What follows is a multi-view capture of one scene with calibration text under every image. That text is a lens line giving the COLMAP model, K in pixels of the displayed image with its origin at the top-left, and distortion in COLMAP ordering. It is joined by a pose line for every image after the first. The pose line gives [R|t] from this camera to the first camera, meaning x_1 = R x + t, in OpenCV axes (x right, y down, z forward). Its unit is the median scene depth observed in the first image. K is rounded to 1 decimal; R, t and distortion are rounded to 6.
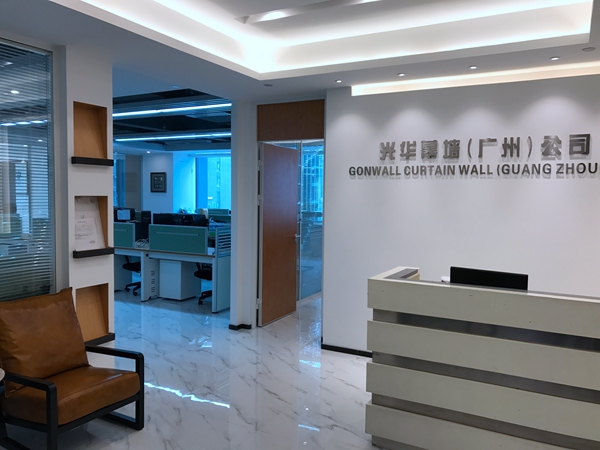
lens RADIAL K [[496.0, 0, 300.4], [0, 496.0, 221.9], [0, 0, 1]] dist [0.044397, -0.105521]
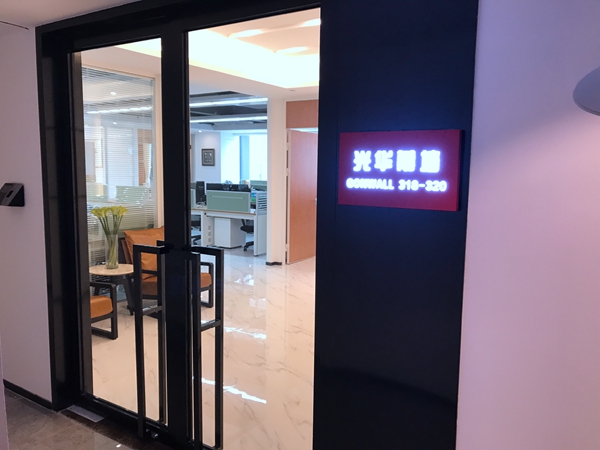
lens RADIAL K [[496.0, 0, 300.4], [0, 496.0, 221.9], [0, 0, 1]] dist [0.044397, -0.105521]
pose [[0.996676, 0.008514, -0.081024, 0.051452], [-0.004152, 0.998540, 0.053852, 0.015954], [0.081365, -0.053337, 0.995256, -0.293946]]
